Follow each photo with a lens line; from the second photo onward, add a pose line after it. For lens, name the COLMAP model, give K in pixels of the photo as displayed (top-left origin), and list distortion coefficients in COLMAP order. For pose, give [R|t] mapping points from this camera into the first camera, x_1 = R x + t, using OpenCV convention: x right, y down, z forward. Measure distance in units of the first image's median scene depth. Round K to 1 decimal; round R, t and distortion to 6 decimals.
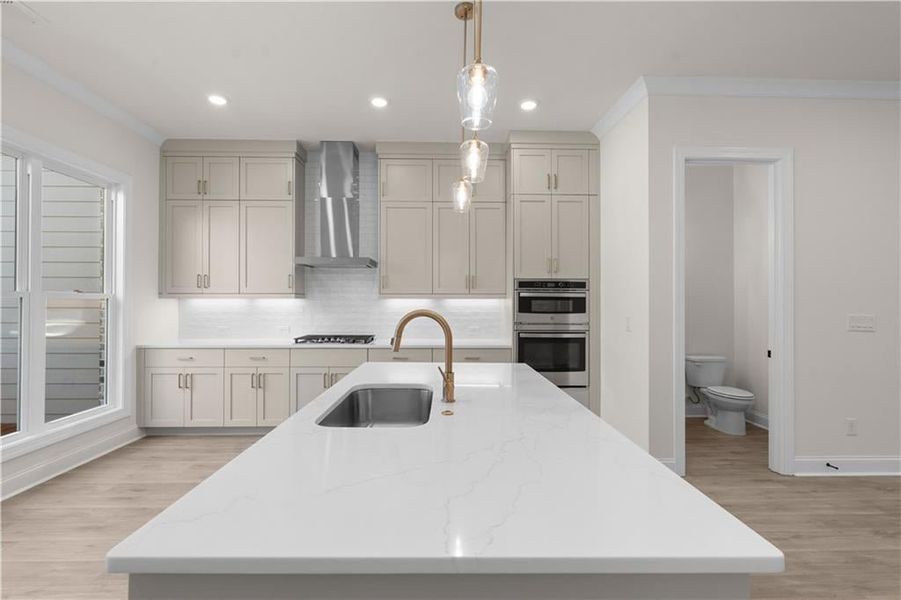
lens RADIAL K [[404.6, 0, 449.0], [0, 404.6, 299.3], [0, 0, 1]] dist [-0.009343, 0.002983]
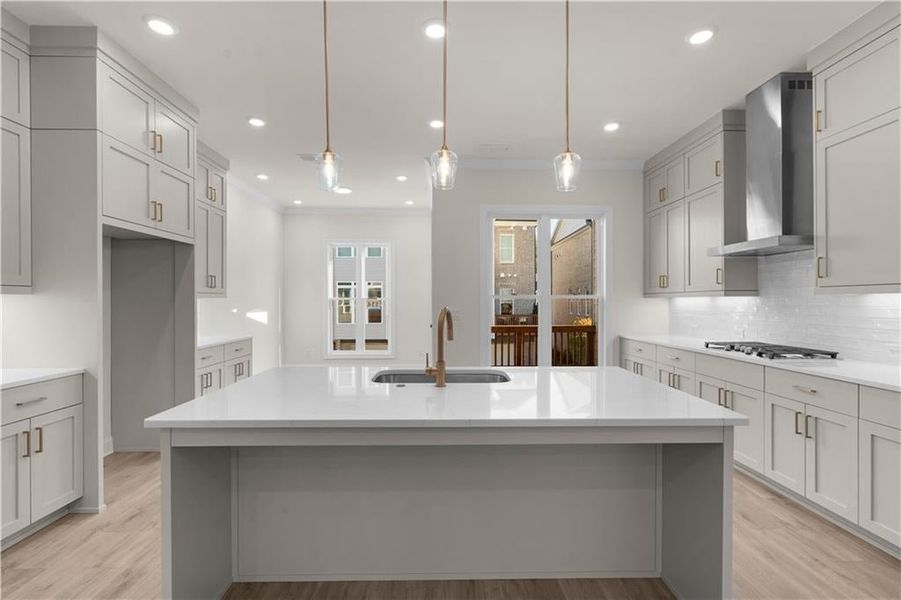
lens RADIAL K [[404.6, 0, 447.7], [0, 404.6, 303.5], [0, 0, 1]] dist [-0.009343, 0.002983]
pose [[-0.003260, 0.003023, -0.999990, 0.498330], [0.009043, 0.999955, 0.002993, 0.005583], [0.999954, -0.009034, -0.003287, 0.444164]]
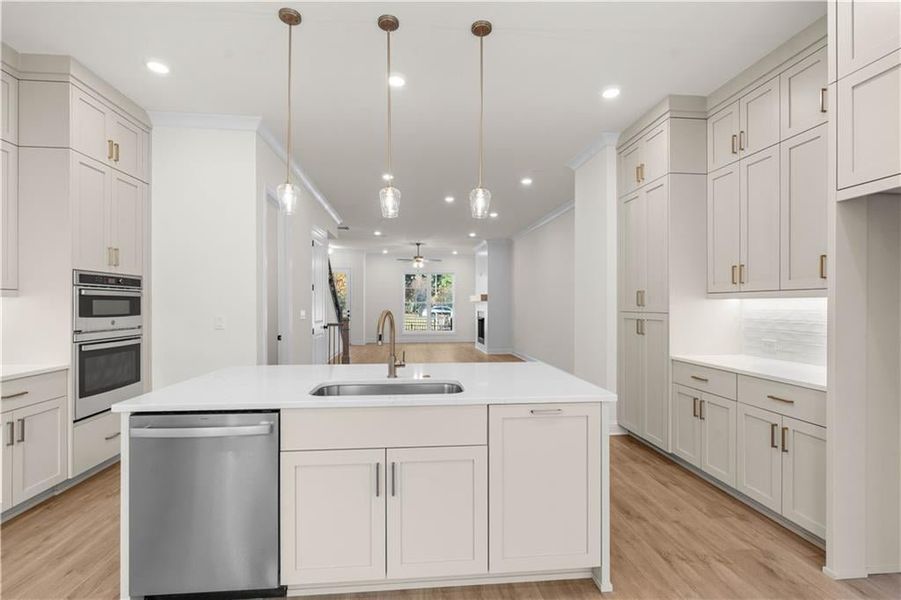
lens RADIAL K [[404.6, 0, 450.5], [0, 404.6, 304.1], [0, 0, 1]] dist [-0.009343, 0.002983]
pose [[-0.080811, -0.004566, 0.996719, -0.588424], [-0.009031, 0.999952, 0.003849, 0.000909], [-0.996689, -0.008691, -0.080848, 0.396157]]
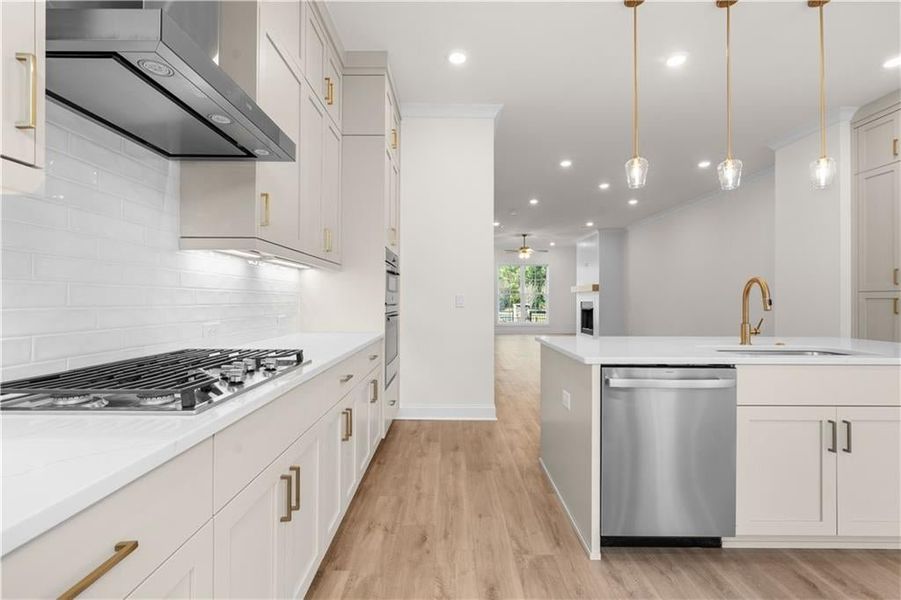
lens RADIAL K [[404.6, 0, 451.7], [0, 404.6, 296.6], [0, 0, 1]] dist [-0.009343, 0.002983]
pose [[0.019839, 0.004197, 0.999794, -0.600624], [-0.011518, 0.999926, -0.003969, 0.046314], [-0.999737, -0.011436, 0.019885, 0.852016]]
